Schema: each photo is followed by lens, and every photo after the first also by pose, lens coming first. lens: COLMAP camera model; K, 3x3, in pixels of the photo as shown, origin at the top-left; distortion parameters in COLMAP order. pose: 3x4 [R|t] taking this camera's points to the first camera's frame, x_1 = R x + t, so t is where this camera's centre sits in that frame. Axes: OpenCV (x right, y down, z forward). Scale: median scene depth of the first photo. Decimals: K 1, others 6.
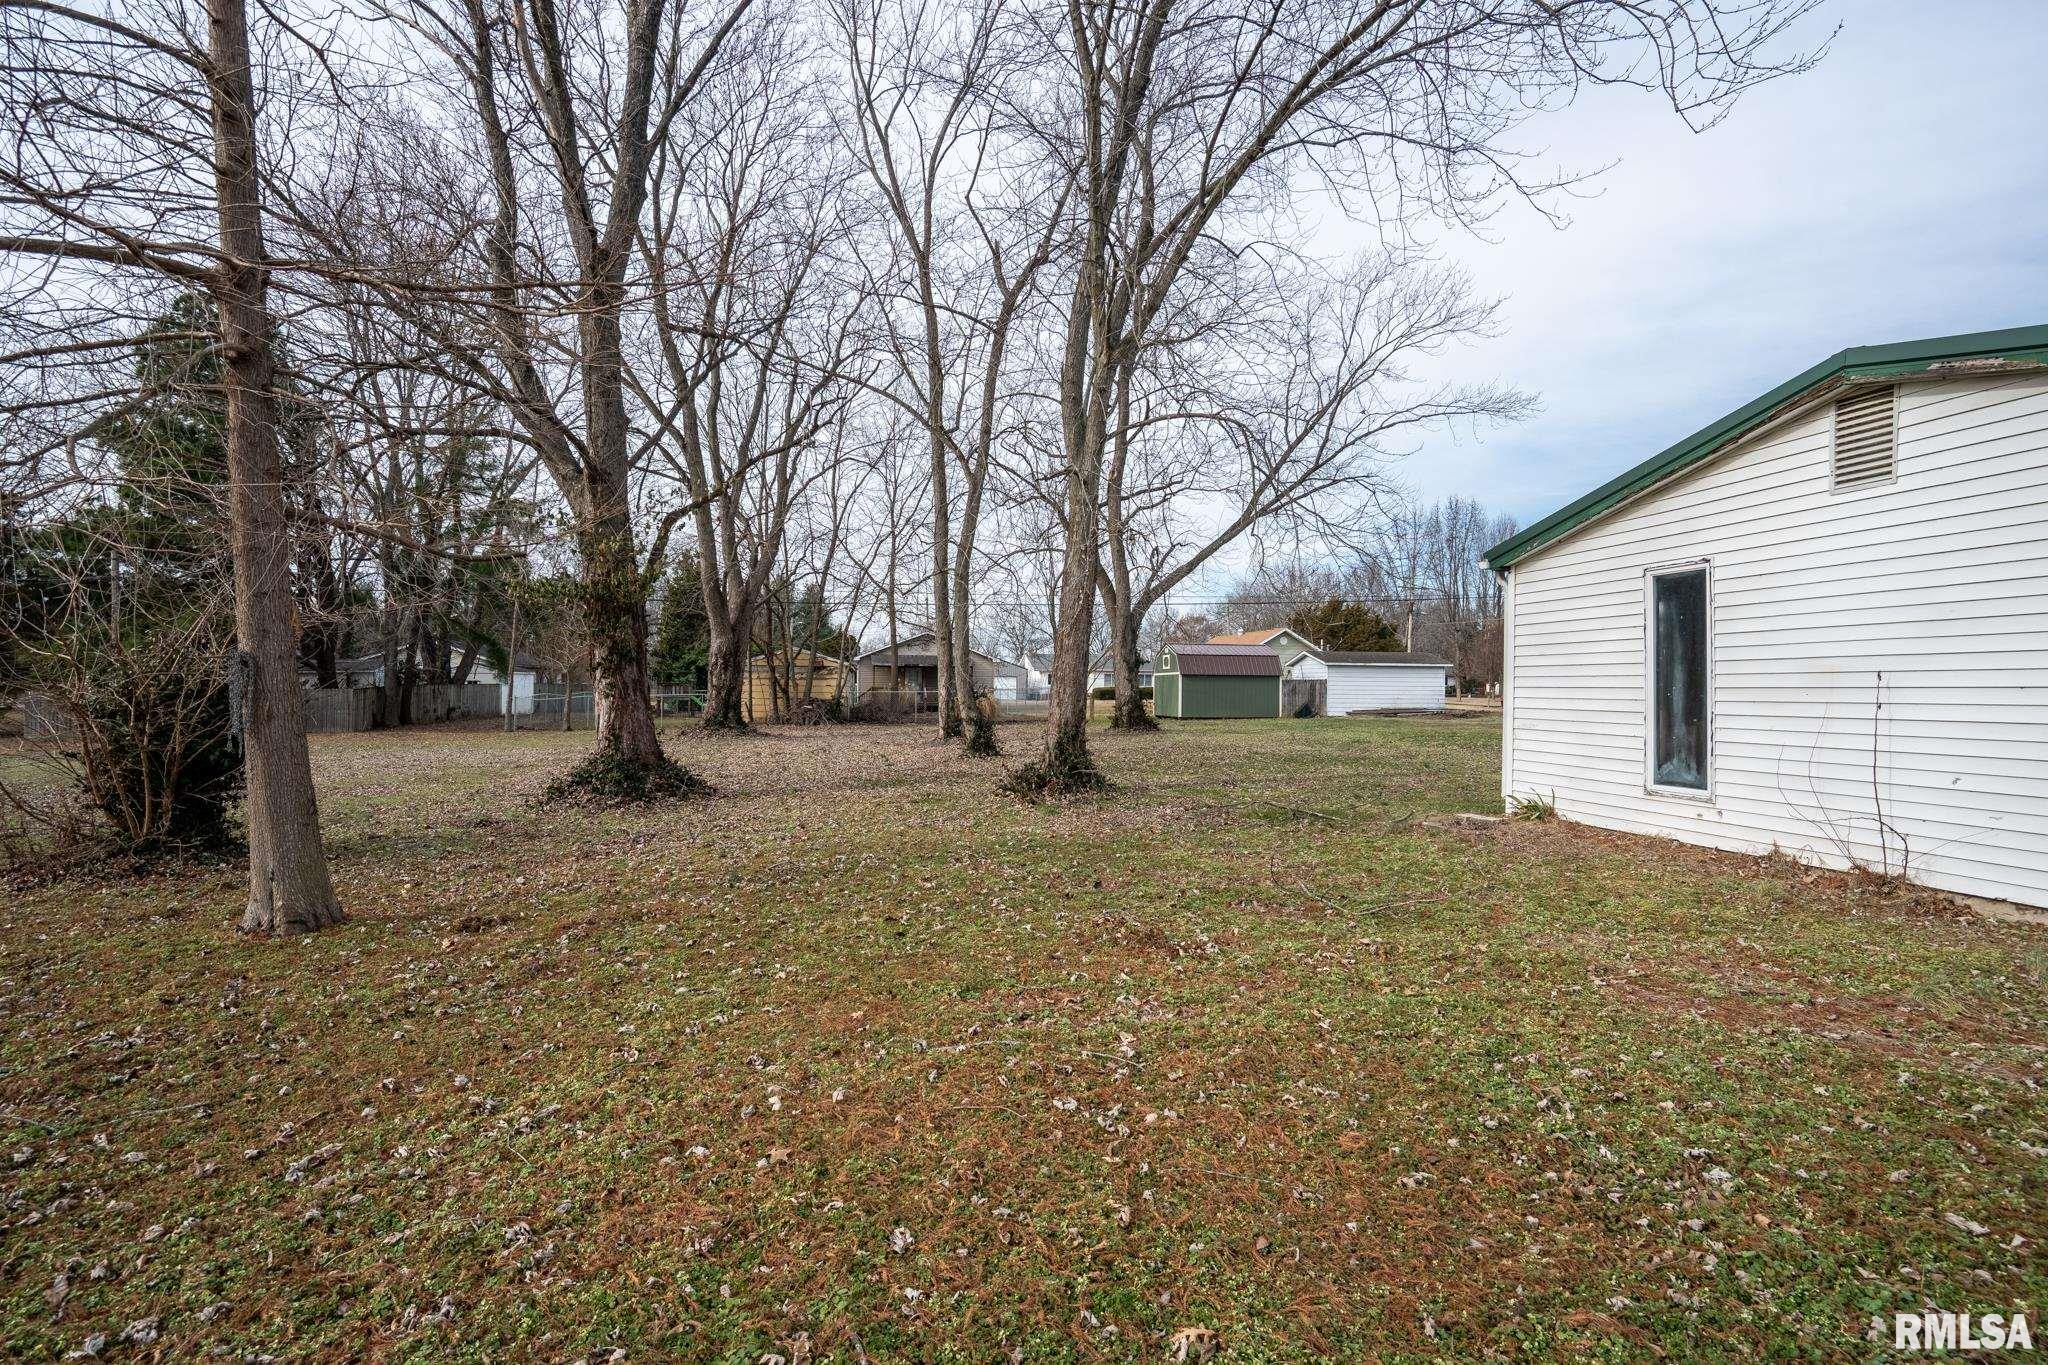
lens RADIAL K [[947.0, 0, 1024.0], [0, 947.0, 682.5], [0, 0, 1]] dist [-0.080650, 0.038758]
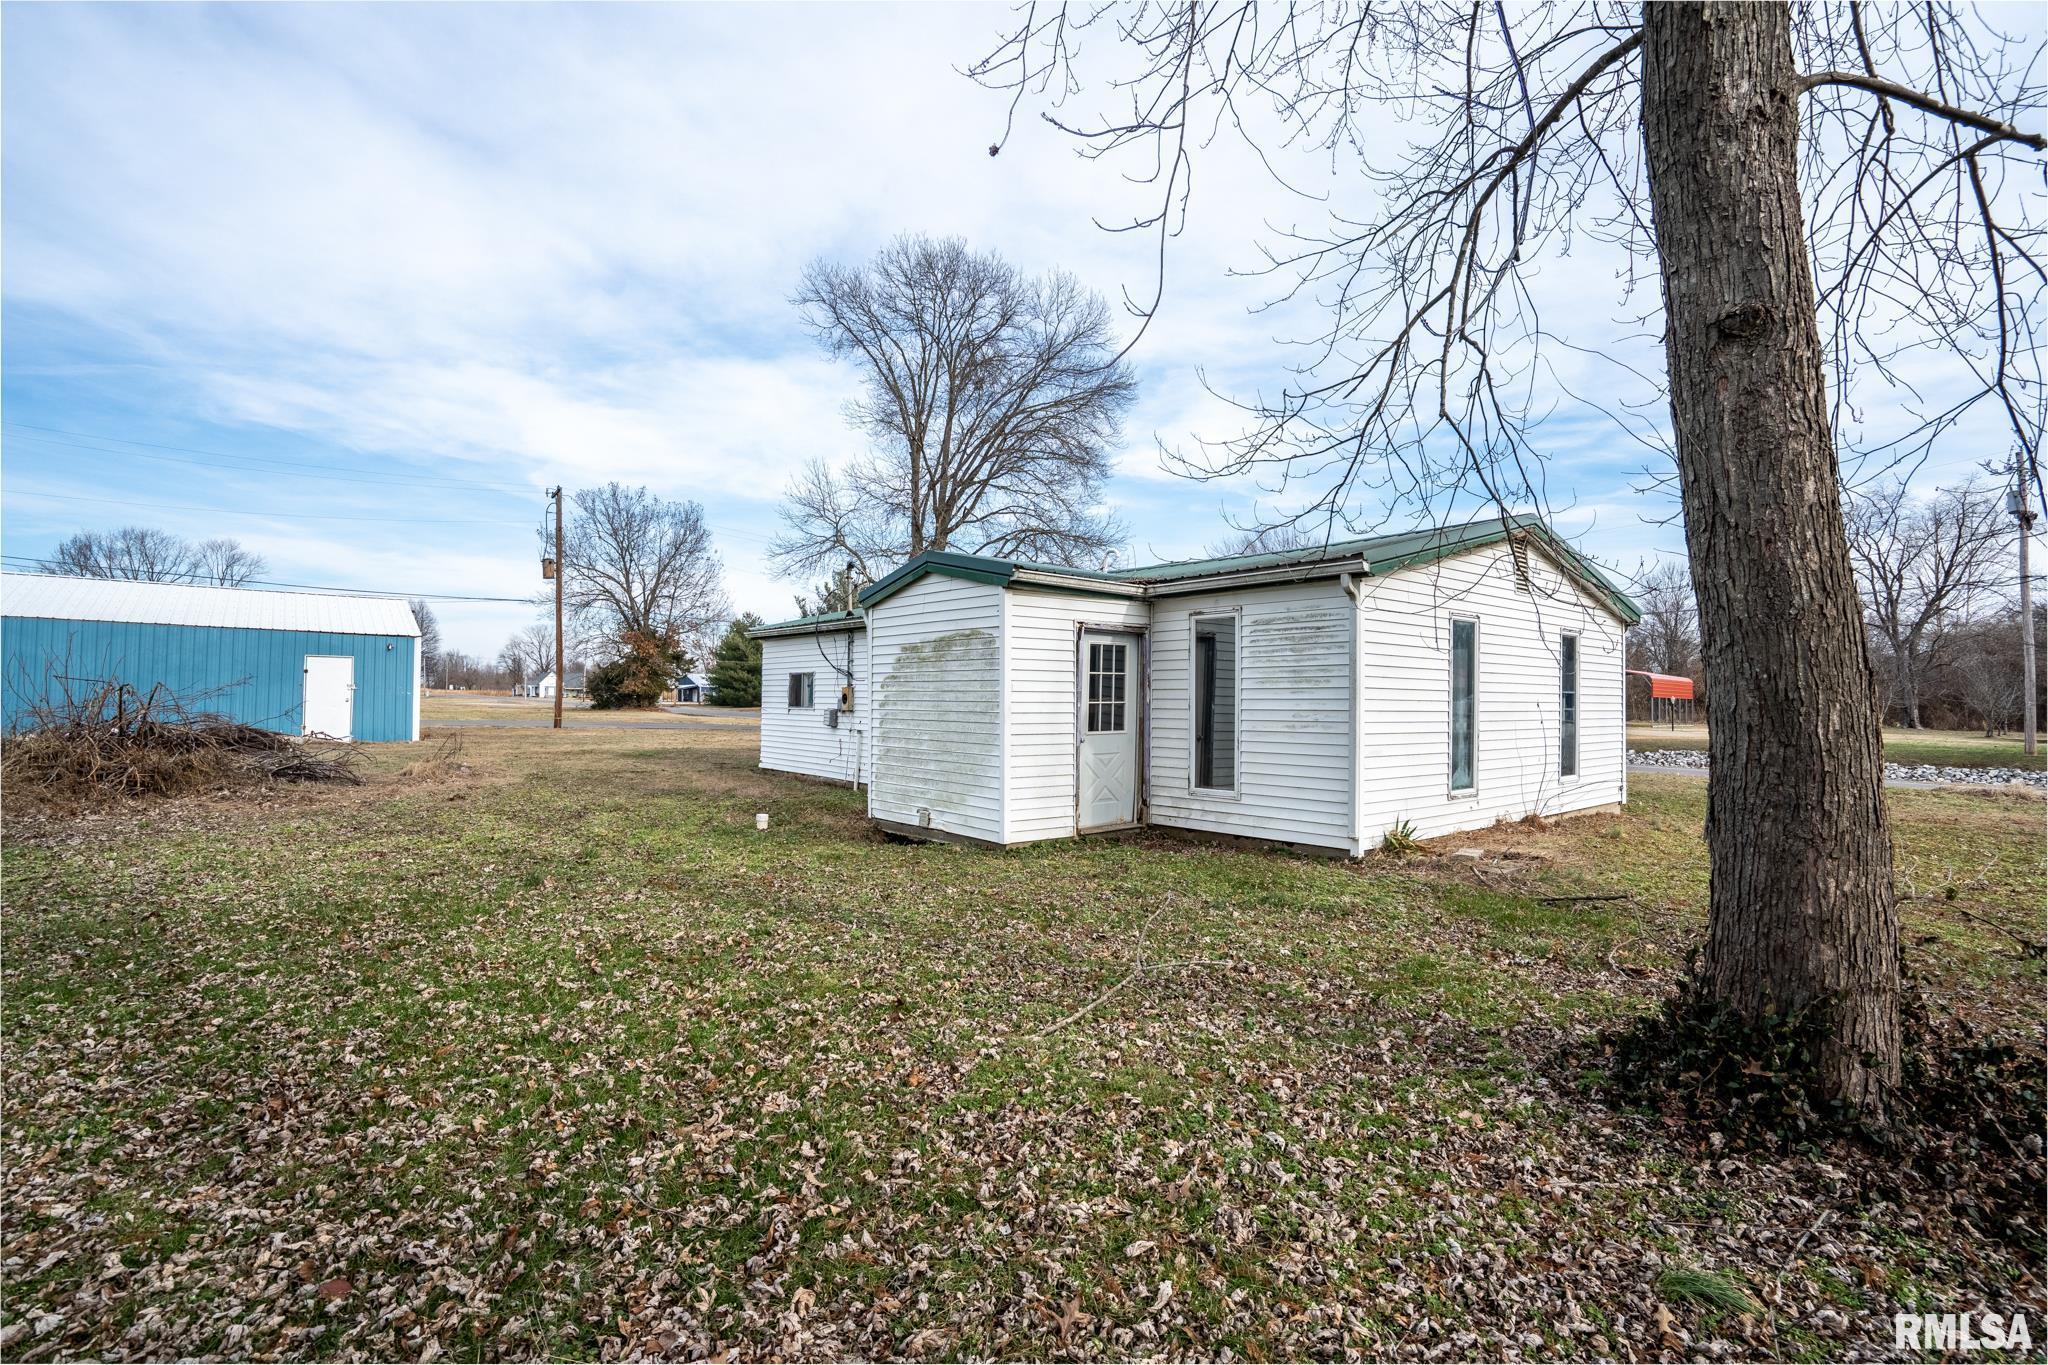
lens RADIAL K [[947.0, 0, 1024.0], [0, 947.0, 682.5], [0, 0, 1]] dist [-0.080650, 0.038758]
pose [[-0.492922, 0.009009, 0.870027, -0.128600], [-0.026601, 0.999323, -0.025420, 0.016773], [-0.869667, -0.035674, -0.492349, 2.199541]]
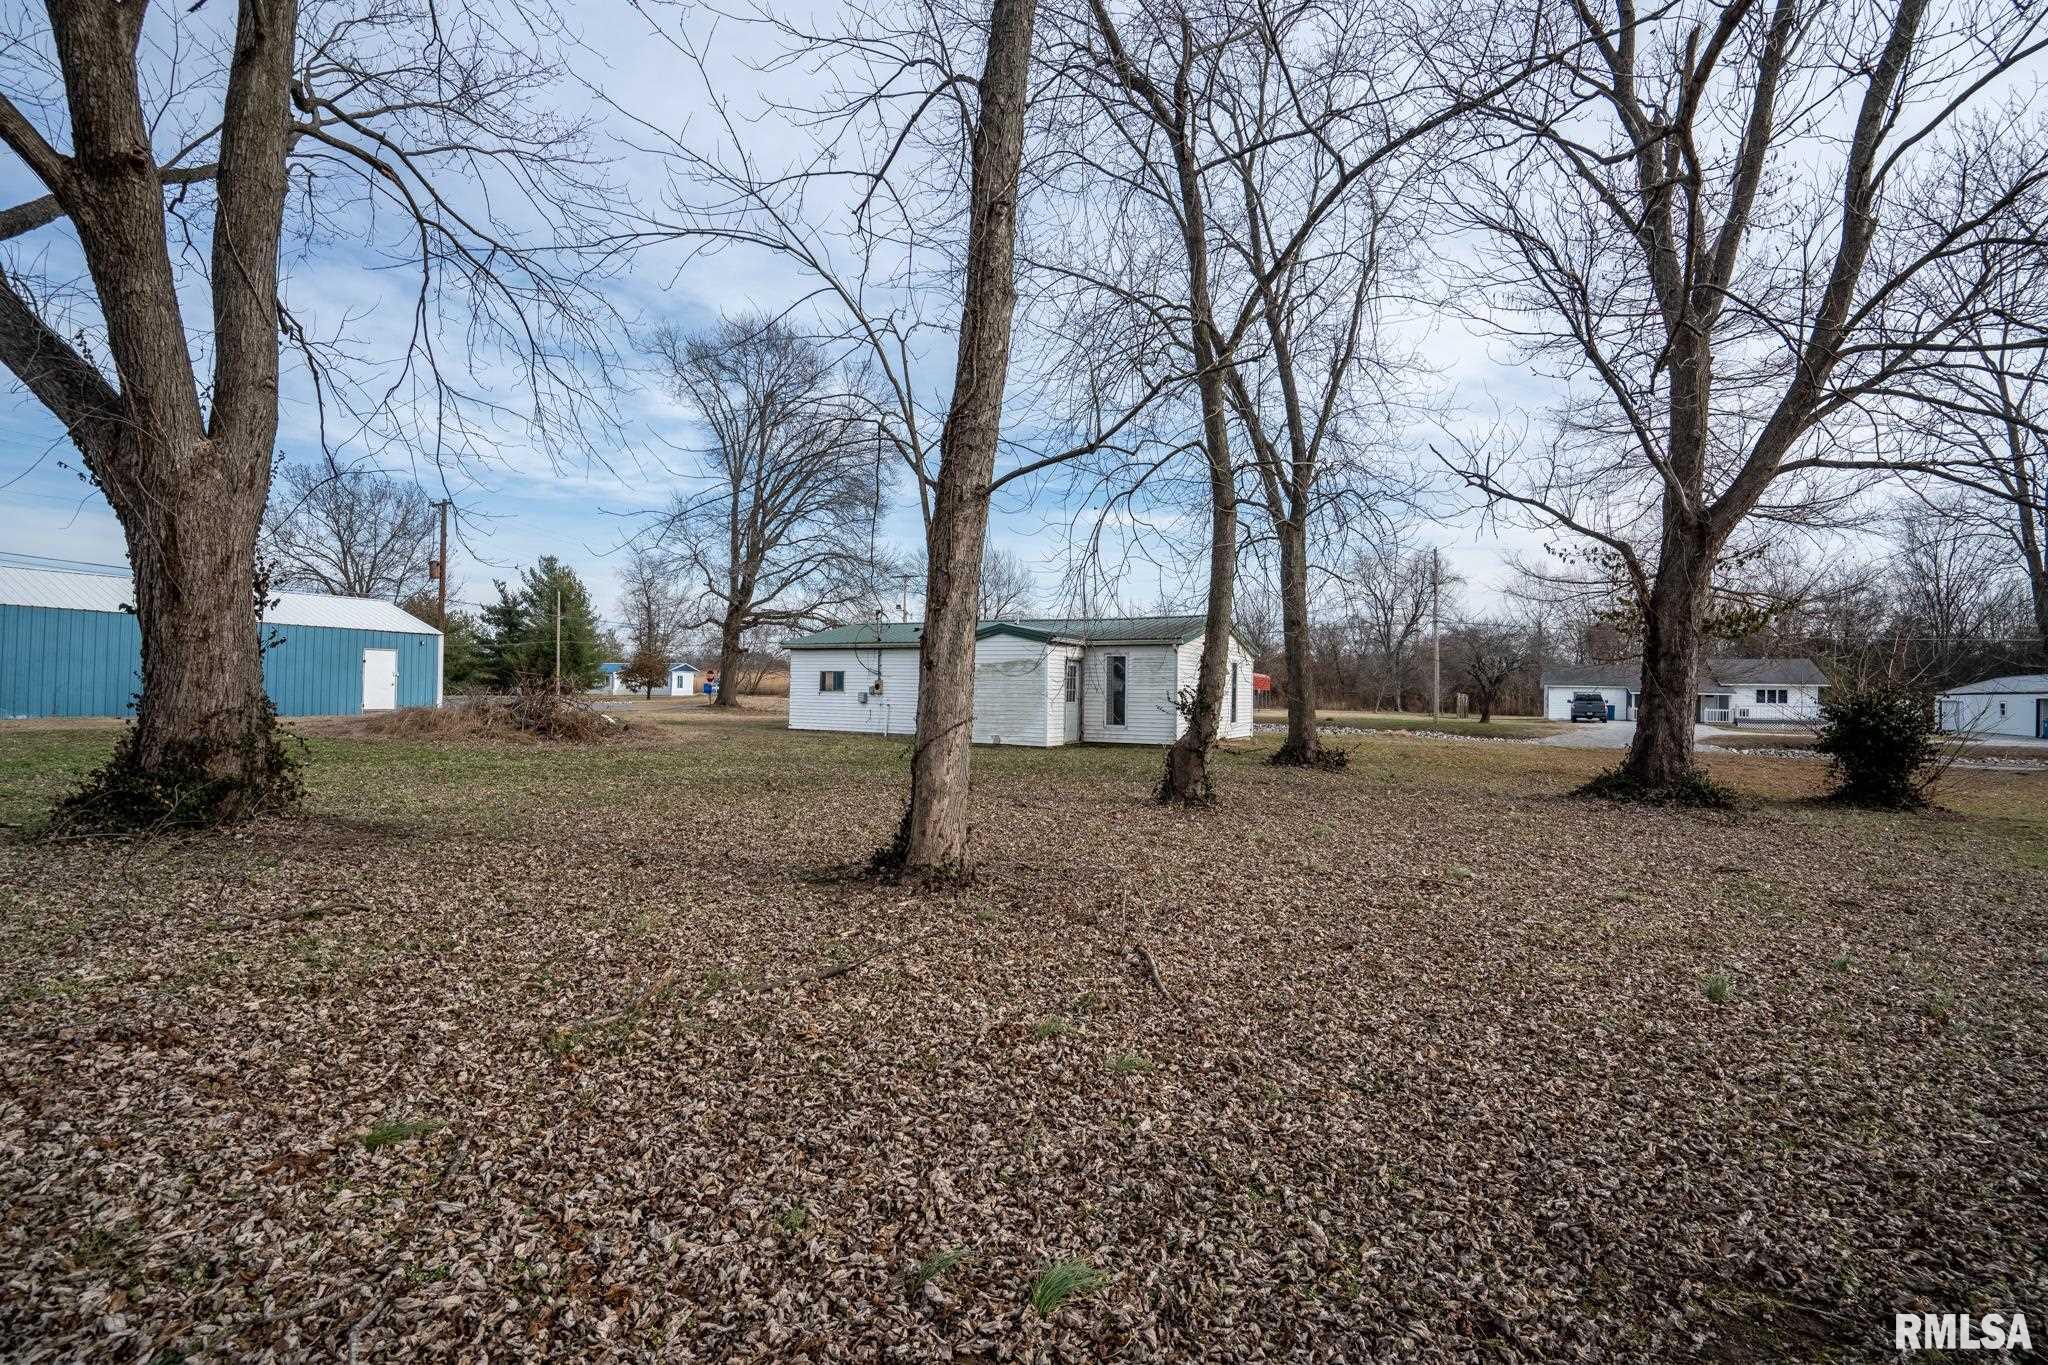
lens RADIAL K [[947.0, 0, 1024.0], [0, 947.0, 682.5], [0, 0, 1]] dist [-0.080650, 0.038758]
pose [[-0.780863, -0.009578, 0.624629, -0.796960], [-0.030473, 0.999276, -0.022772, 0.053886], [-0.623959, -0.036816, -0.780589, 3.811618]]
